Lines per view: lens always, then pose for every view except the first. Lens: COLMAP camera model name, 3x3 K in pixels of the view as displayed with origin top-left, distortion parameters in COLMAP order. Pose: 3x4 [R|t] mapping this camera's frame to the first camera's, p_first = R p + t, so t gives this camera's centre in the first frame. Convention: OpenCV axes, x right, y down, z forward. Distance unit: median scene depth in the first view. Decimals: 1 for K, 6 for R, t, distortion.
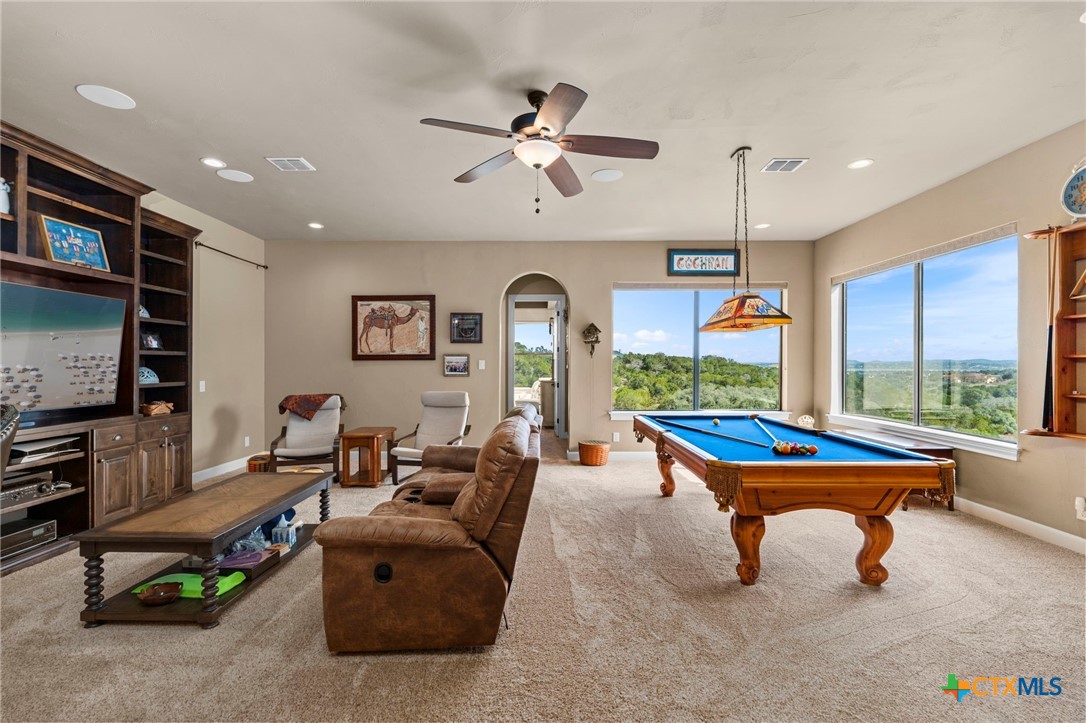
lens RADIAL K [[555.1, 0, 541.8], [0, 555.1, 362.9], [0, 0, 1]] dist [-0.004316, 0.000283]
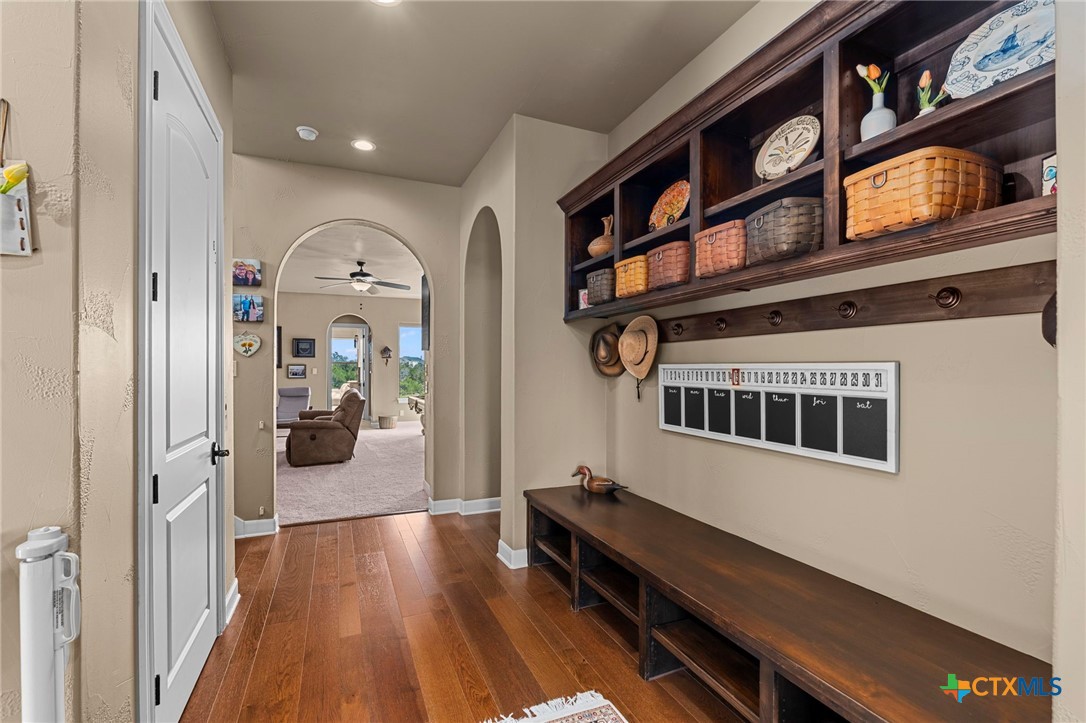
lens RADIAL K [[475.6, 0, 543.0], [0, 475.6, 361.5], [0, 0, 1]] dist [-0.003561, 0.000153]
pose [[0.920635, -0.000401, 0.390425, -0.036872], [0.006259, 0.999886, -0.013730, -0.001237], [-0.390375, 0.015084, 0.920532, -0.523016]]
